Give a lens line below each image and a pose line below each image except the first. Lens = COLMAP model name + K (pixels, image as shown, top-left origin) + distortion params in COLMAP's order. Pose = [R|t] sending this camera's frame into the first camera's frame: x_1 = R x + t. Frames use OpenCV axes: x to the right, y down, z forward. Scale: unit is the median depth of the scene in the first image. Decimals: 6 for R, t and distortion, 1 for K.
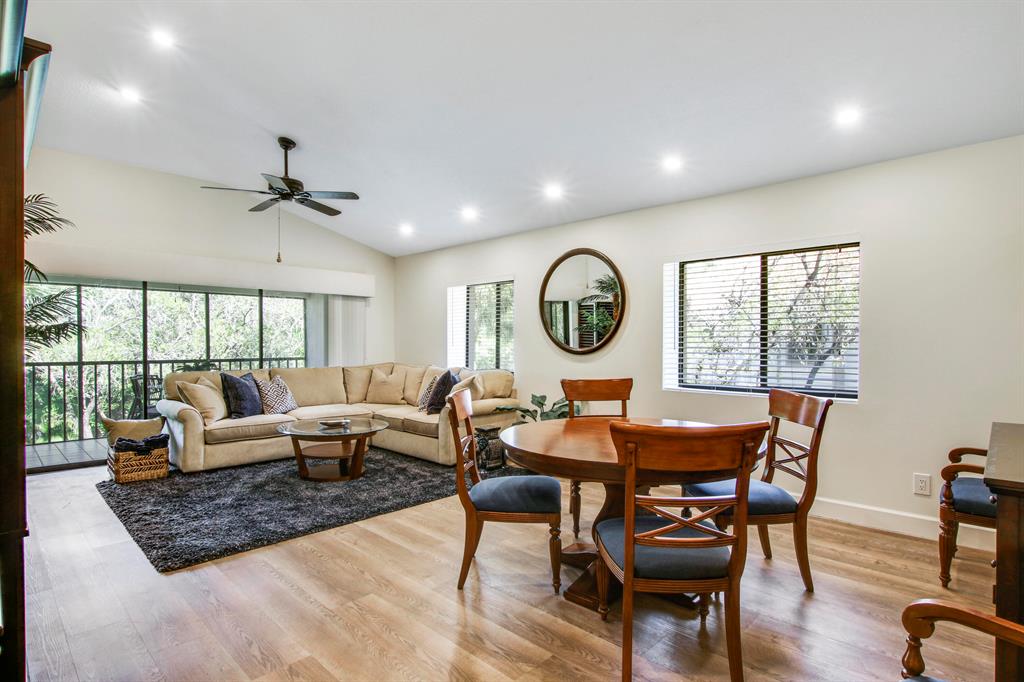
lens RADIAL K [[534.3, 0, 512.6], [0, 534.3, 342.1], [0, 0, 1]] dist [-0.005141, 0.000300]
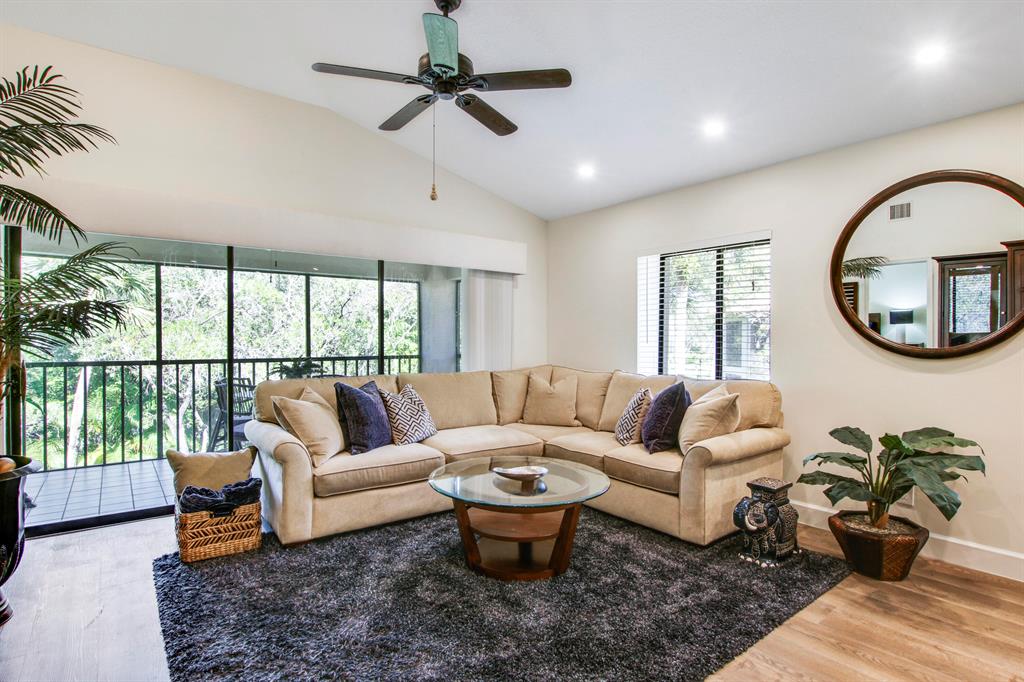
lens RADIAL K [[534.3, 0, 508.6], [0, 534.3, 334.7], [0, 0, 1]] dist [-0.005141, 0.000300]
pose [[0.989675, 0.000308, -0.143332, -0.241660], [-0.000899, 0.999991, -0.004060, 0.001329], [0.143329, 0.004147, 0.989666, 0.380753]]
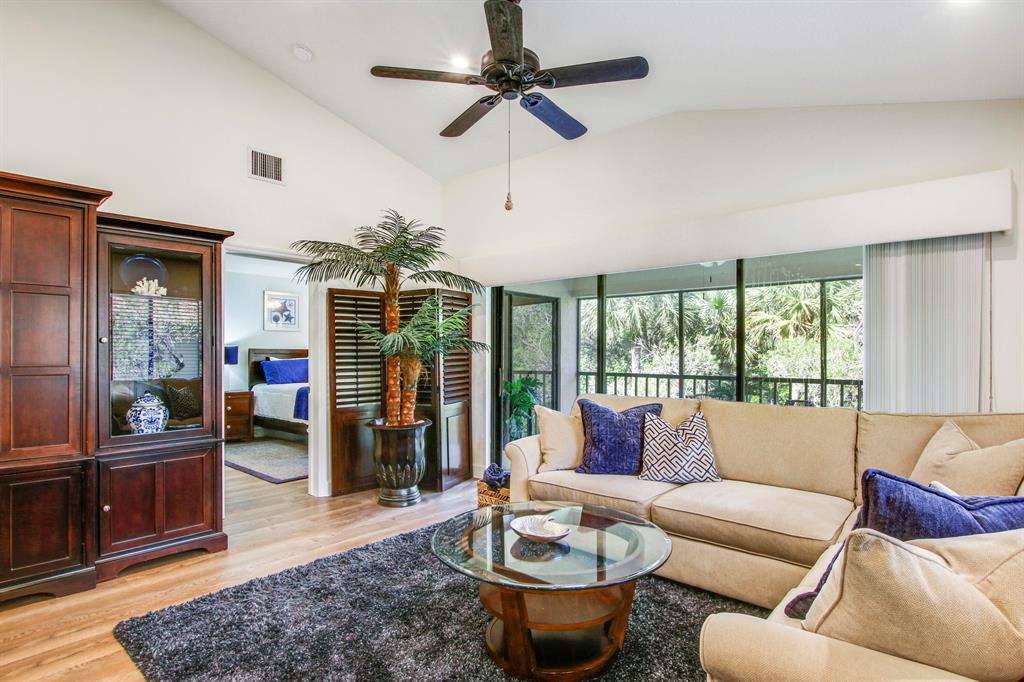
lens RADIAL K [[534.3, 0, 508.0], [0, 534.3, 349.8], [0, 0, 1]] dist [-0.005141, 0.000300]
pose [[0.050948, -0.008707, -0.998663, 0.116634], [-0.006365, 0.999939, -0.009043, 0.004875], [0.998681, 0.006817, 0.050889, 0.865280]]
